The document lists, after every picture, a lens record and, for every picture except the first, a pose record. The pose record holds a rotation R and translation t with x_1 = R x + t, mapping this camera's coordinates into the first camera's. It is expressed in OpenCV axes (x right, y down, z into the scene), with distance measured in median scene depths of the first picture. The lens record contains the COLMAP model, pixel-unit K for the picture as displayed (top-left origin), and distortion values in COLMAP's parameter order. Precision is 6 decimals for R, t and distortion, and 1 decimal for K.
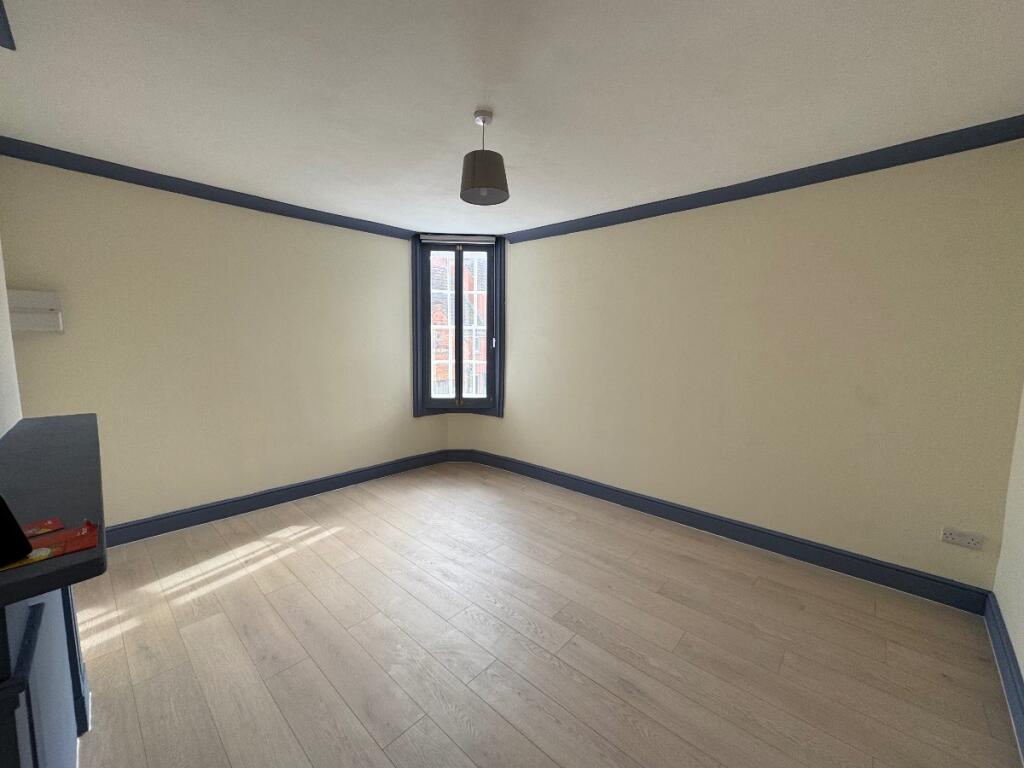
lens RADIAL K [[406.0, 0, 513.5], [0, 406.0, 383.1], [0, 0, 1]] dist [-0.001688, -0.000437]
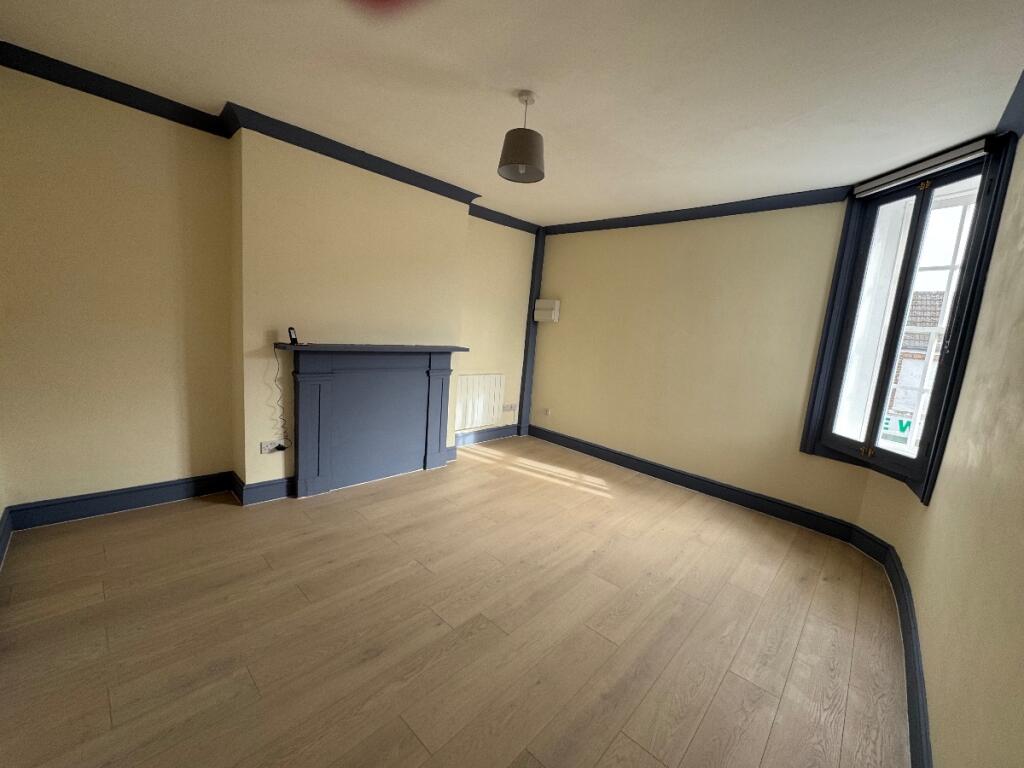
lens RADIAL K [[406.0, 0, 513.5], [0, 406.0, 383.1], [0, 0, 1]] dist [-0.001688, -0.000437]
pose [[-0.013573, 0.128015, -0.991679, 0.646552], [-0.189883, 0.973394, 0.128253, -0.040457], [0.981713, 0.190044, 0.011096, 0.667017]]
